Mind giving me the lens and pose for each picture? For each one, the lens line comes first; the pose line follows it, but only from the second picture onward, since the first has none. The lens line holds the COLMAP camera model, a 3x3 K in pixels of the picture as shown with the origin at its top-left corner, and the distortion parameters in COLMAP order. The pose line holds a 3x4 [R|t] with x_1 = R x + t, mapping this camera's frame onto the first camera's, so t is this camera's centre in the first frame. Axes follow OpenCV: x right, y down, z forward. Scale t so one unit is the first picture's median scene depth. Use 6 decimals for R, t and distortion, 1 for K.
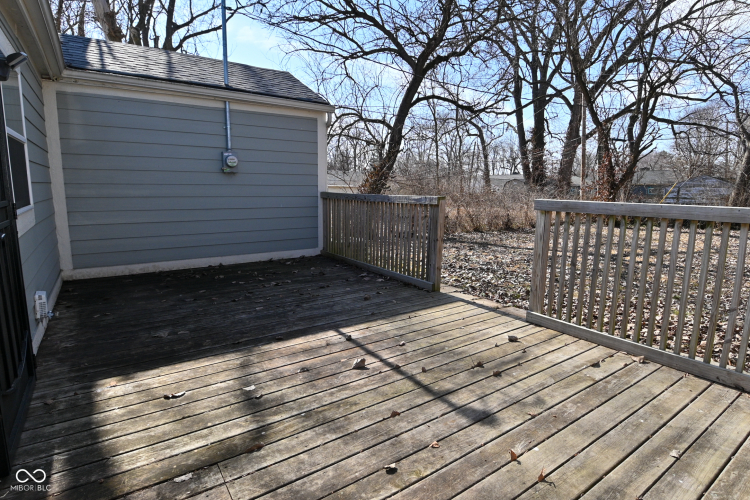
lens RADIAL K [[391.7, 0, 375.0], [0, 391.7, 250.0], [0, 0, 1]] dist [0.004261, -0.018821]
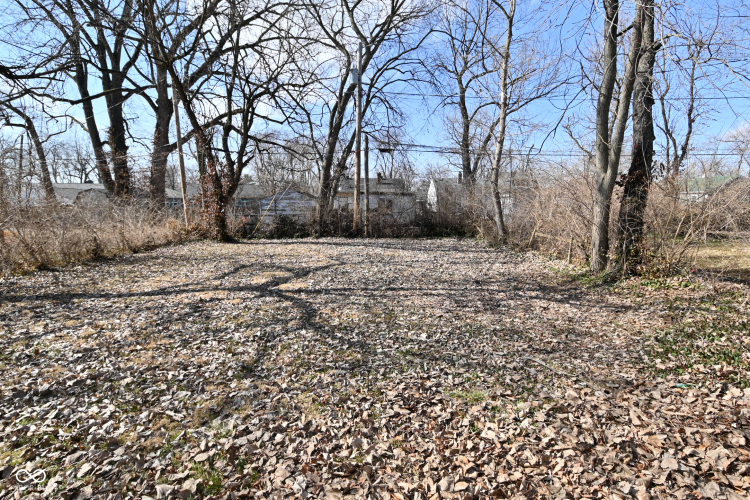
lens RADIAL K [[391.7, 0, 375.0], [0, 391.7, 250.0], [0, 0, 1]] dist [0.004261, -0.018821]
pose [[0.565043, -0.096459, 0.819404, 0.031513], [0.121816, 0.992011, 0.032777, -0.020289], [-0.816019, 0.081296, 0.572279, 0.125239]]
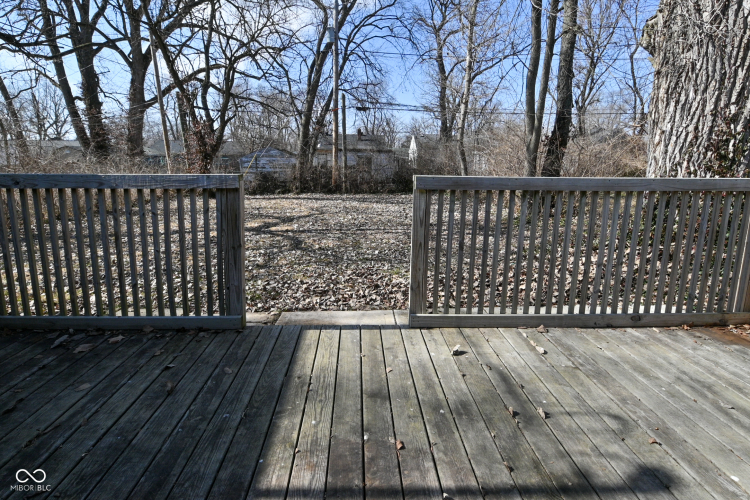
lens RADIAL K [[413.9, 0, 375.0], [0, 413.9, 250.0], [0, 0, 1]] dist [-0.007732, -0.001586]
pose [[0.530883, -0.178449, 0.828444, -0.037945], [0.126182, 0.983326, 0.130951, -0.011074], [-0.837998, 0.035015, 0.544548, 0.066945]]
